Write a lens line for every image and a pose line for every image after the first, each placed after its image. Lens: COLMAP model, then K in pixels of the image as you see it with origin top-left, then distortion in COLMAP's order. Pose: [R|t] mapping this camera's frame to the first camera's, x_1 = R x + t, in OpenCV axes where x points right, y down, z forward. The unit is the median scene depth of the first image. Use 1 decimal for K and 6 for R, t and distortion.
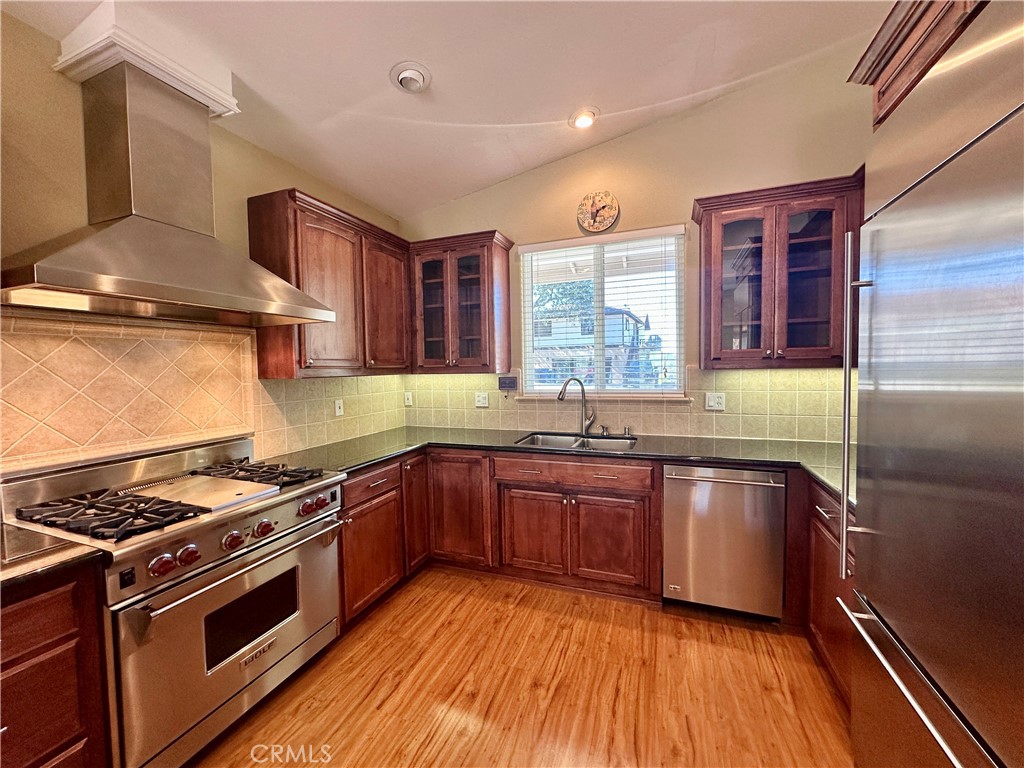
lens RADIAL K [[409.5, 0, 510.3], [0, 409.5, 382.5], [0, 0, 1]] dist [-0.000125, 0.000235]
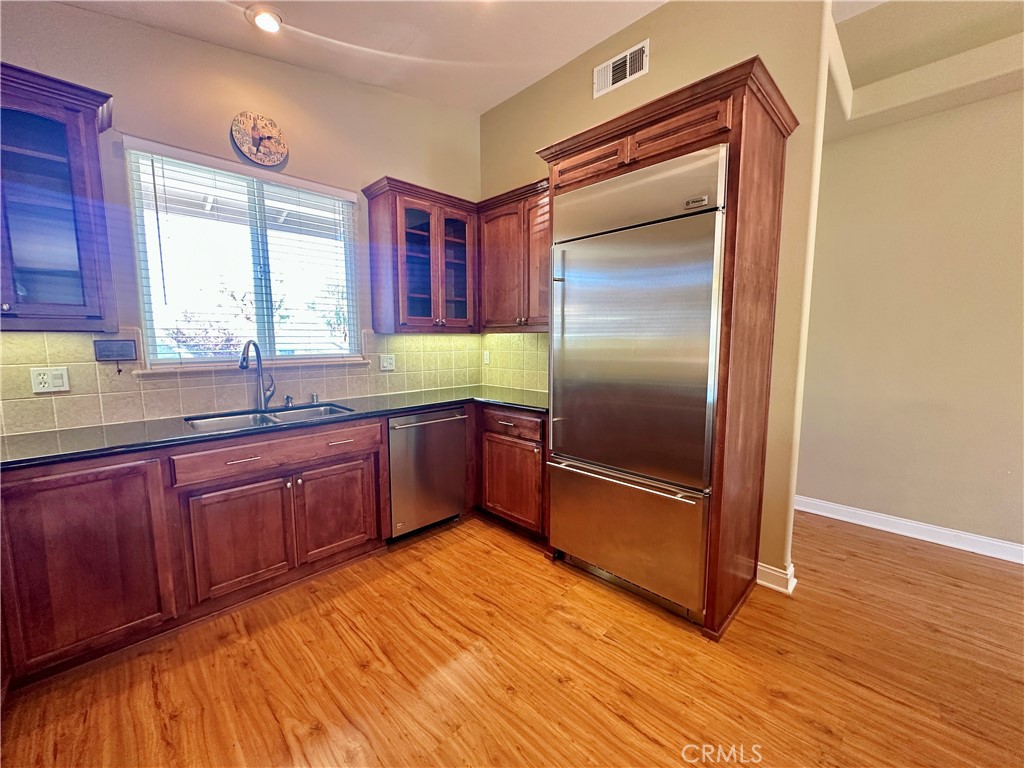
lens RADIAL K [[409.5, 0, 513.8], [0, 409.5, 381.9], [0, 0, 1]] dist [-0.000125, 0.000235]
pose [[0.406164, -0.076372, 0.910603, -0.459546], [0.034614, 0.997072, 0.068185, 0.039865], [-0.913145, 0.003826, 0.407618, 0.245762]]
